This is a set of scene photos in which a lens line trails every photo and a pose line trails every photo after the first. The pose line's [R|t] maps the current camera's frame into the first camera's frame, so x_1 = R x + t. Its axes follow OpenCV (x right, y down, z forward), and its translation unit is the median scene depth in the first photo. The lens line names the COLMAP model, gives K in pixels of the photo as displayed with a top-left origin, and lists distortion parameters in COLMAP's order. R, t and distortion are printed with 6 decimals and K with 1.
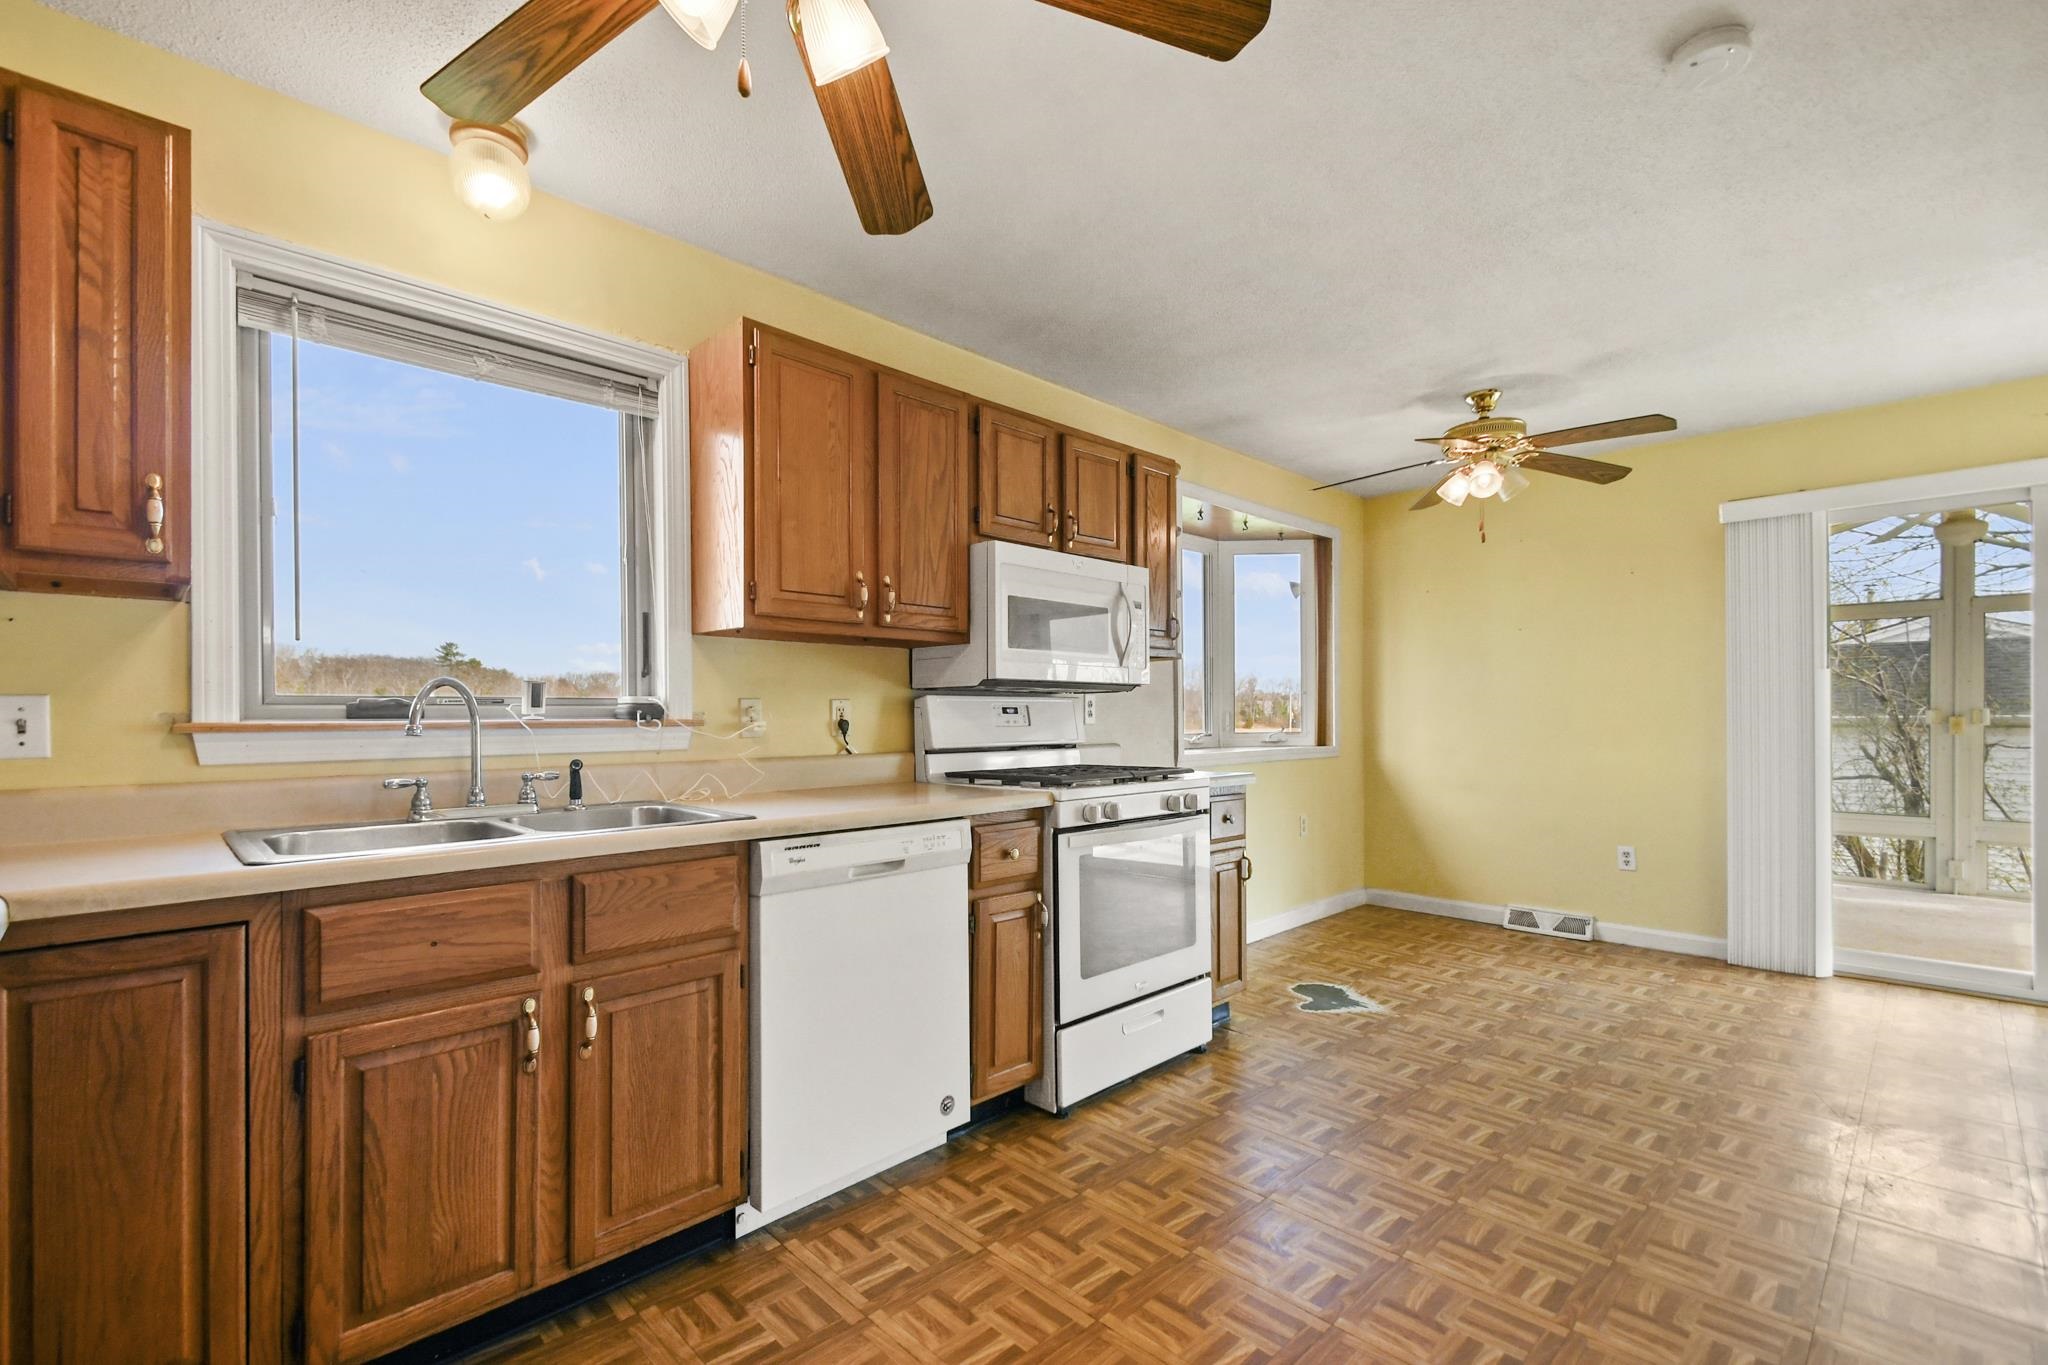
lens RADIAL K [[876.3, 0, 980.6], [0, 876.3, 720.1], [0, 0, 1]] dist [0.000136, -0.000574]
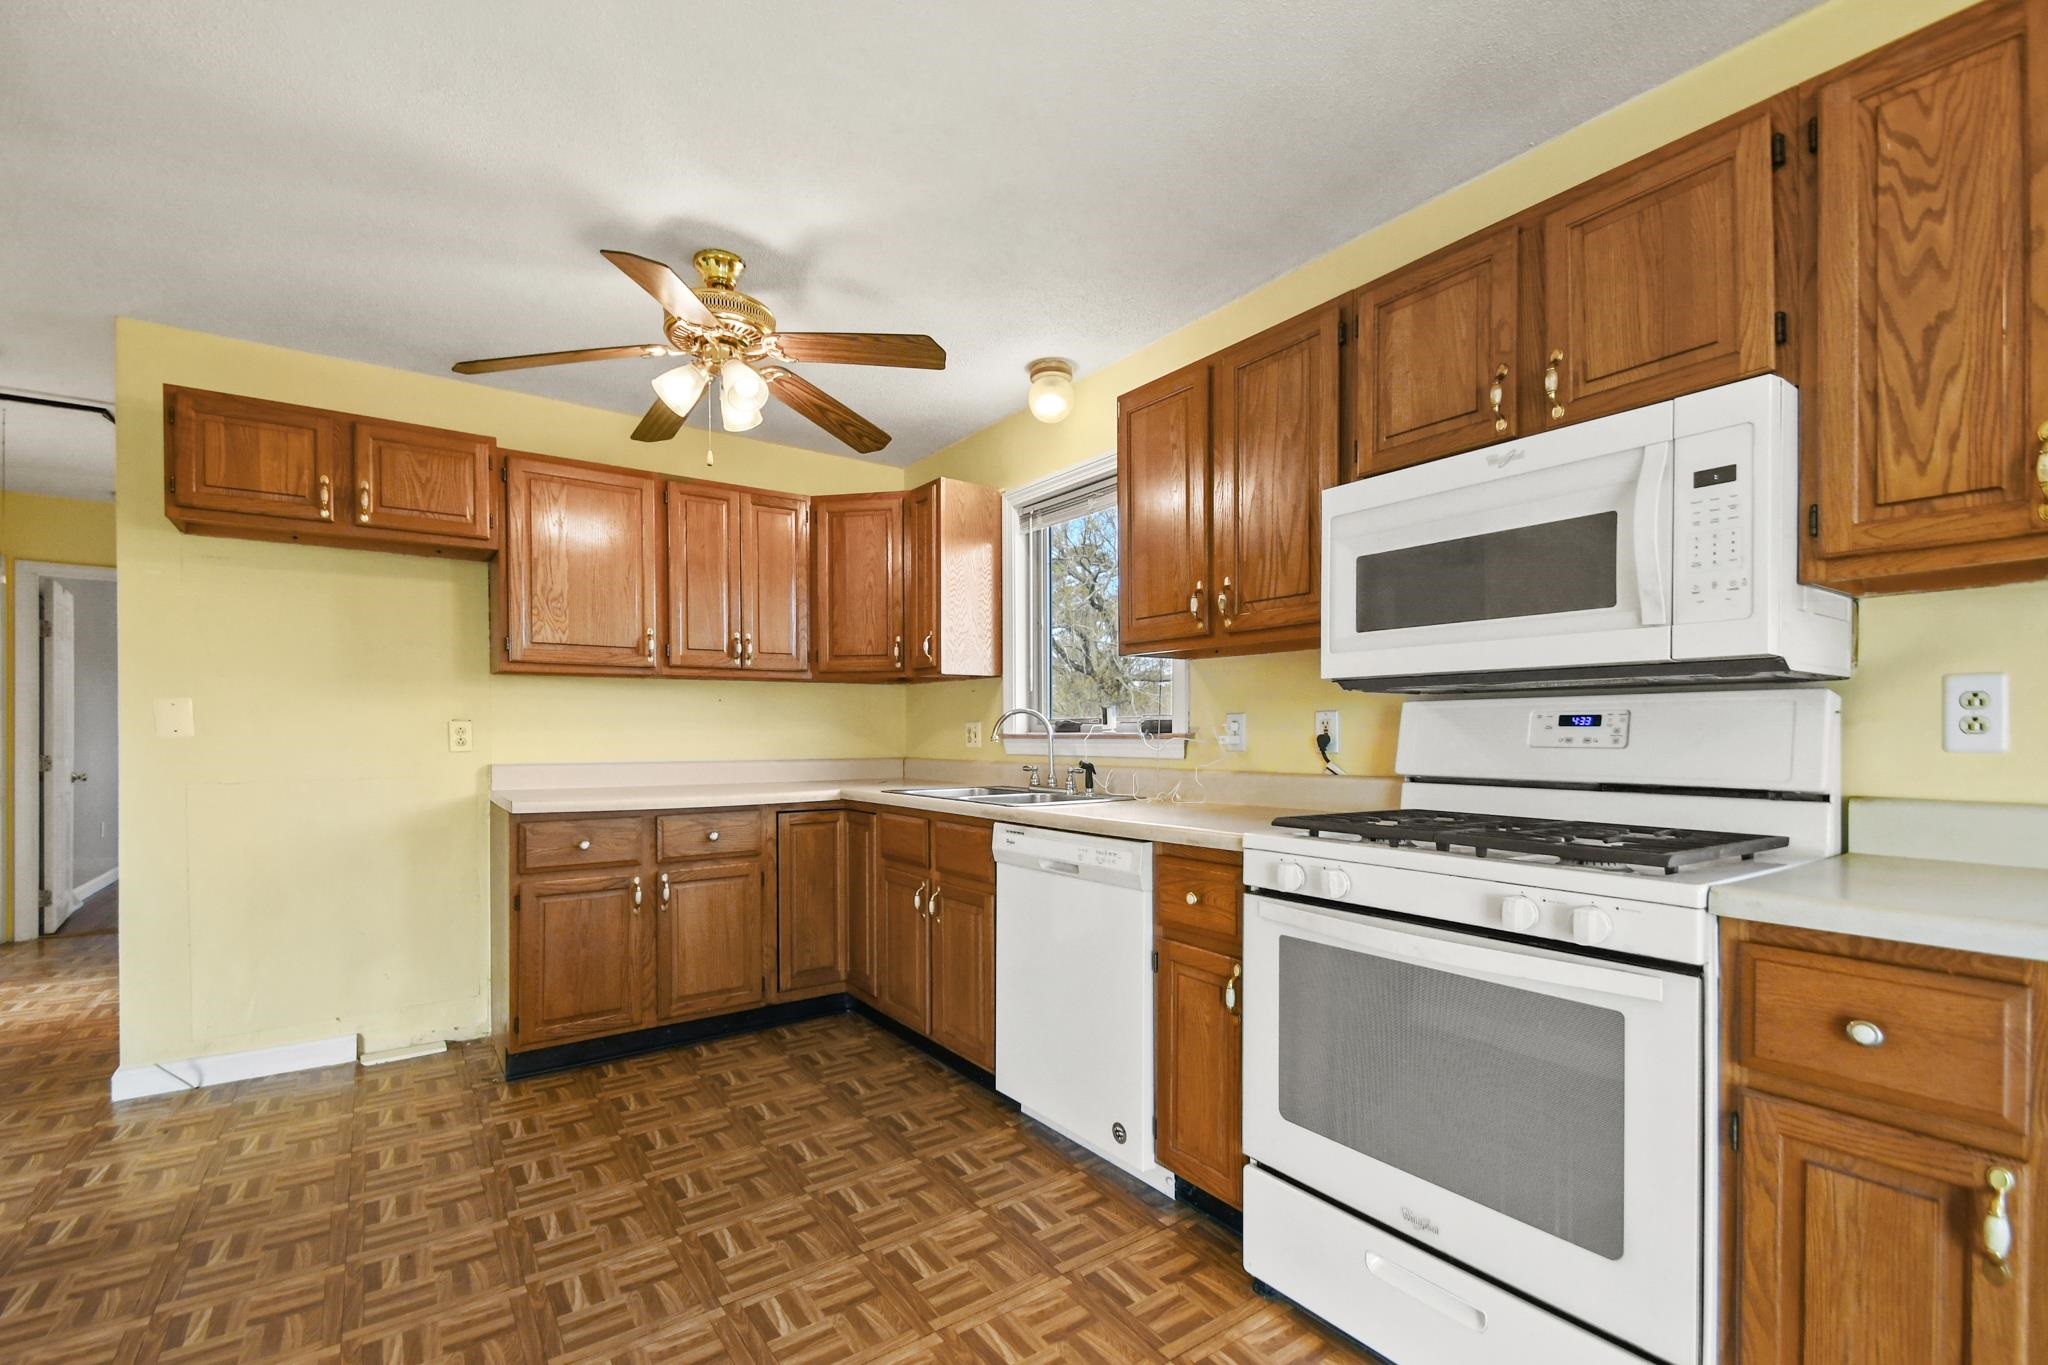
lens RADIAL K [[892.6, 0, 1017.2], [0, 892.6, 739.1], [0, 0, 1]] dist [-0.000865, -0.000452]
pose [[-0.135446, 0.011469, -0.990718, 0.759445], [-0.000407, 0.999932, 0.011631, -0.006115], [0.990785, 0.001979, -0.135432, 0.813481]]
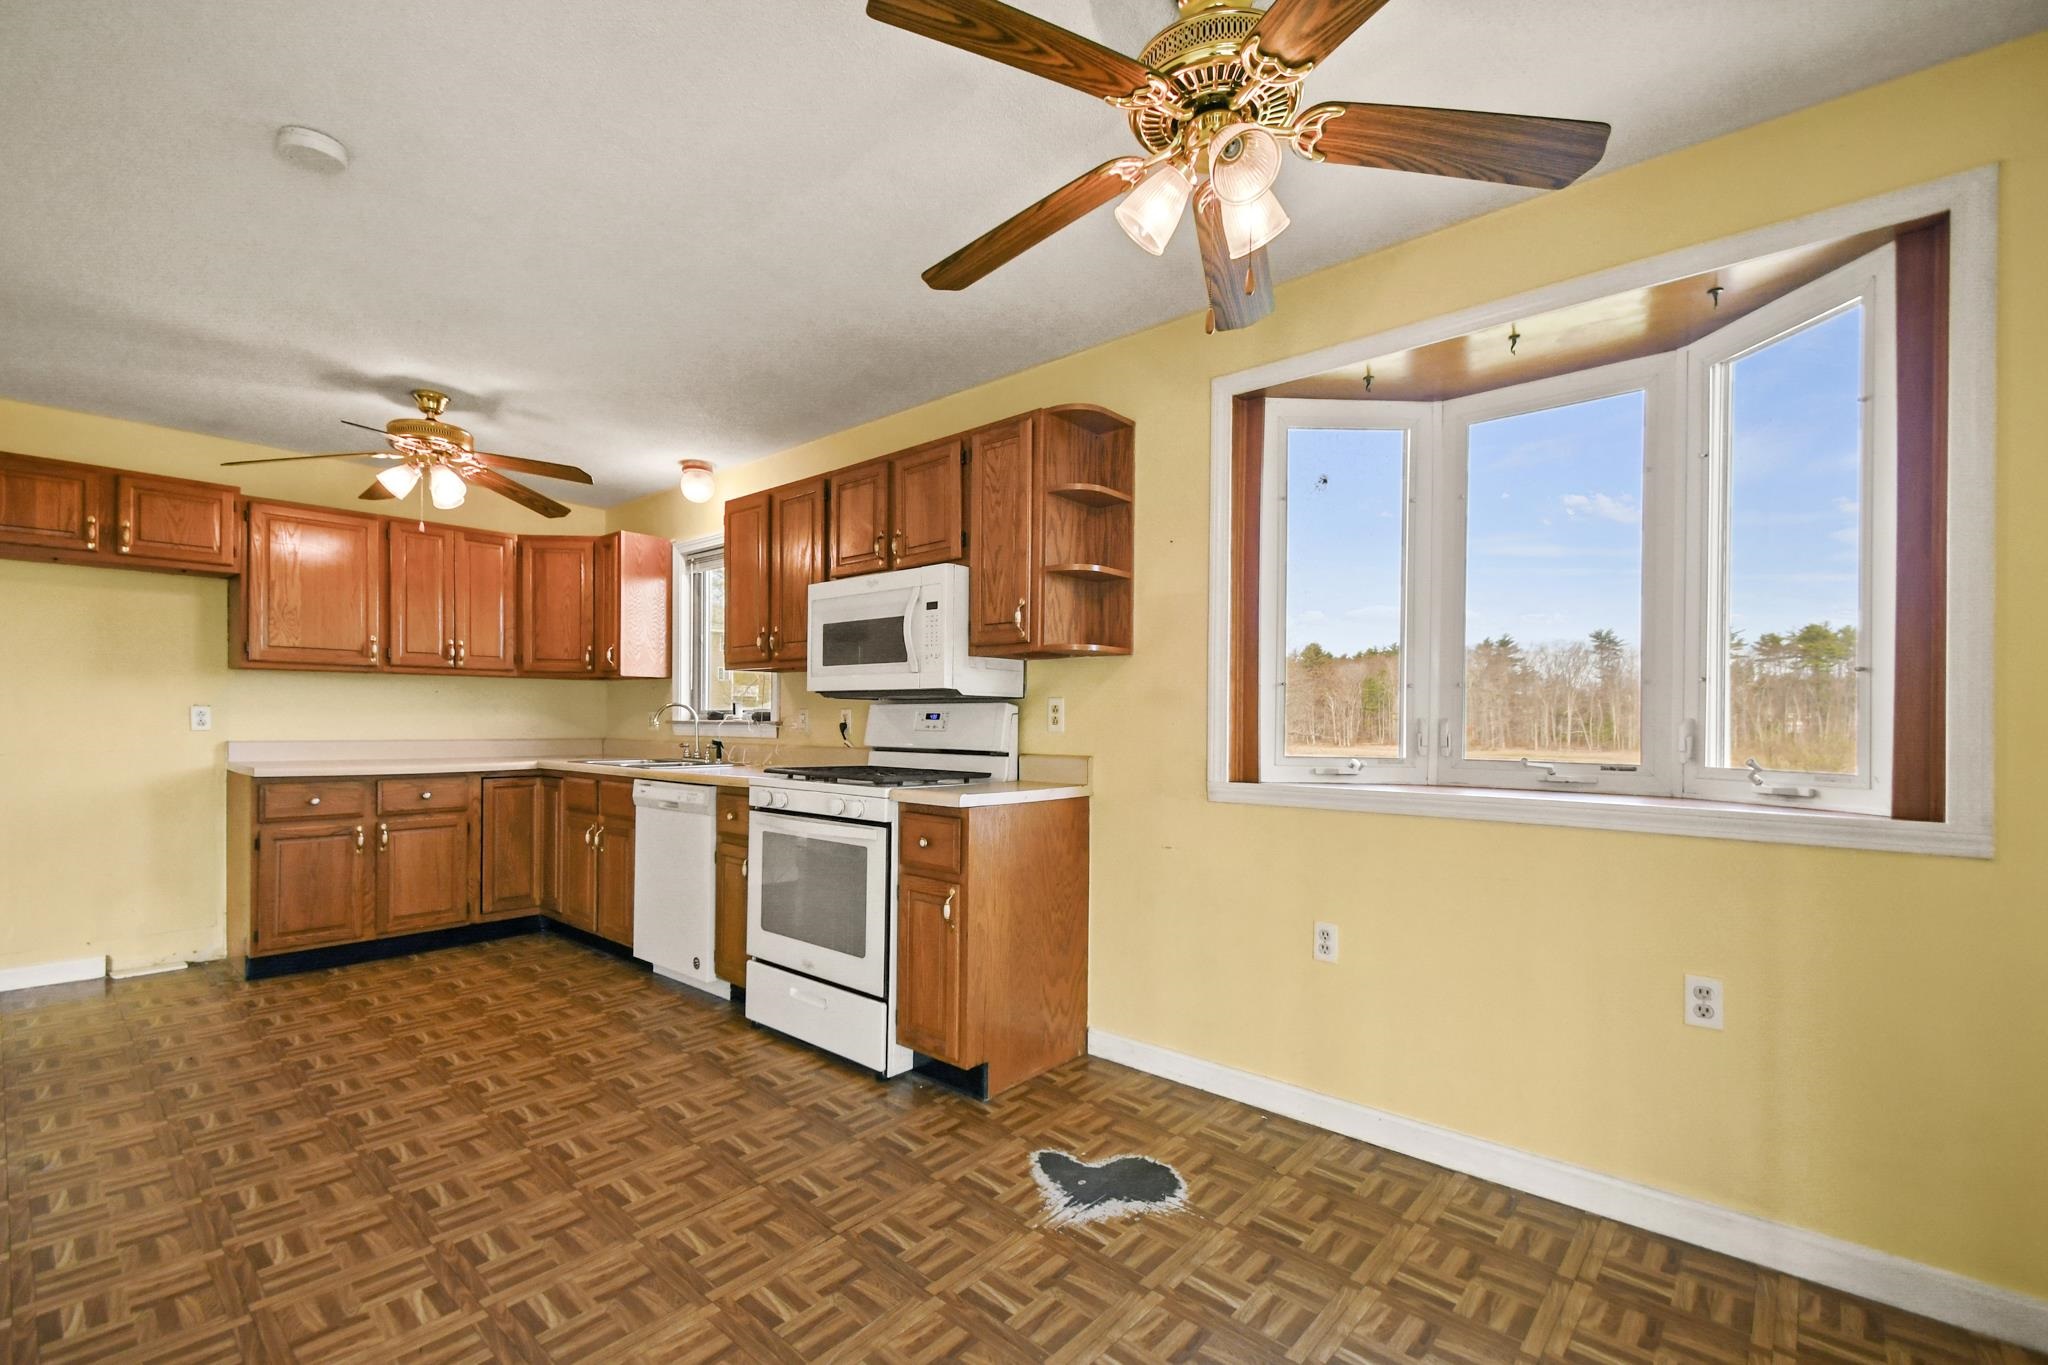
lens RADIAL K [[908.2, 0, 1023.1], [0, 908.2, 719.4], [0, 0, 1]] dist [0.000708, -0.000100]
pose [[0.099999, 0.002177, -0.994985, 1.334888], [-0.011457, 0.999934, 0.001036, -0.010805], [0.994922, 0.011296, 0.100018, 1.136114]]
